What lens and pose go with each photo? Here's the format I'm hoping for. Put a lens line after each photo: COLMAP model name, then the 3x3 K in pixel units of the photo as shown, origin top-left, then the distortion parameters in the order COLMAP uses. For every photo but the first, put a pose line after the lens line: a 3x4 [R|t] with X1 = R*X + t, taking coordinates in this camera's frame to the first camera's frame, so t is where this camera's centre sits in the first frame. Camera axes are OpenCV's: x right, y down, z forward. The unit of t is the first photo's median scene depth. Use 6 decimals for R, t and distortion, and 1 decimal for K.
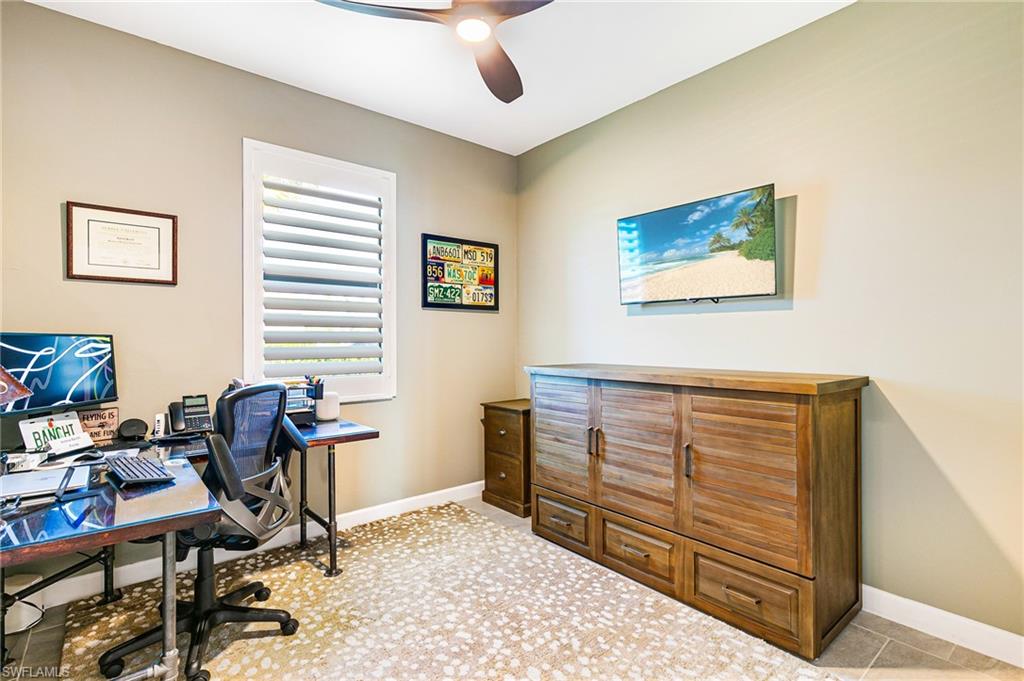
lens RADIAL K [[476.3, 0, 513.9], [0, 476.3, 338.8], [0, 0, 1]] dist [0.005037, -0.000169]
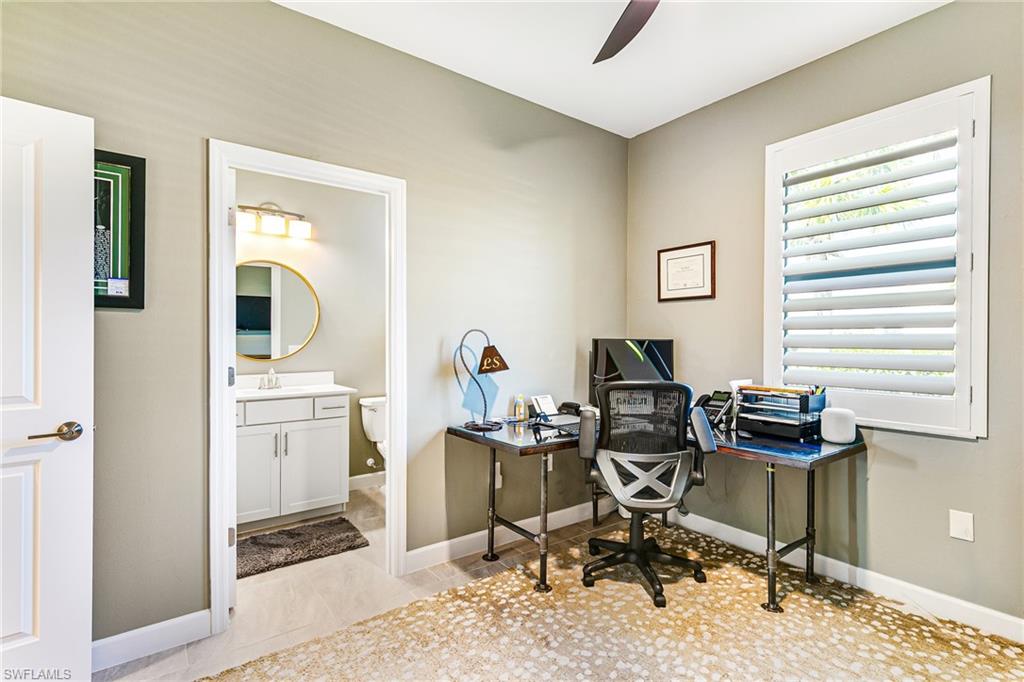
lens RADIAL K [[476.3, 0, 513.6], [0, 476.3, 340.9], [0, 0, 1]] dist [0.005037, -0.000169]
pose [[-0.034575, 0.003171, -0.999397, 0.513805], [-0.002511, 0.999992, 0.003260, -0.006888], [0.999399, 0.002622, -0.034567, 0.538735]]
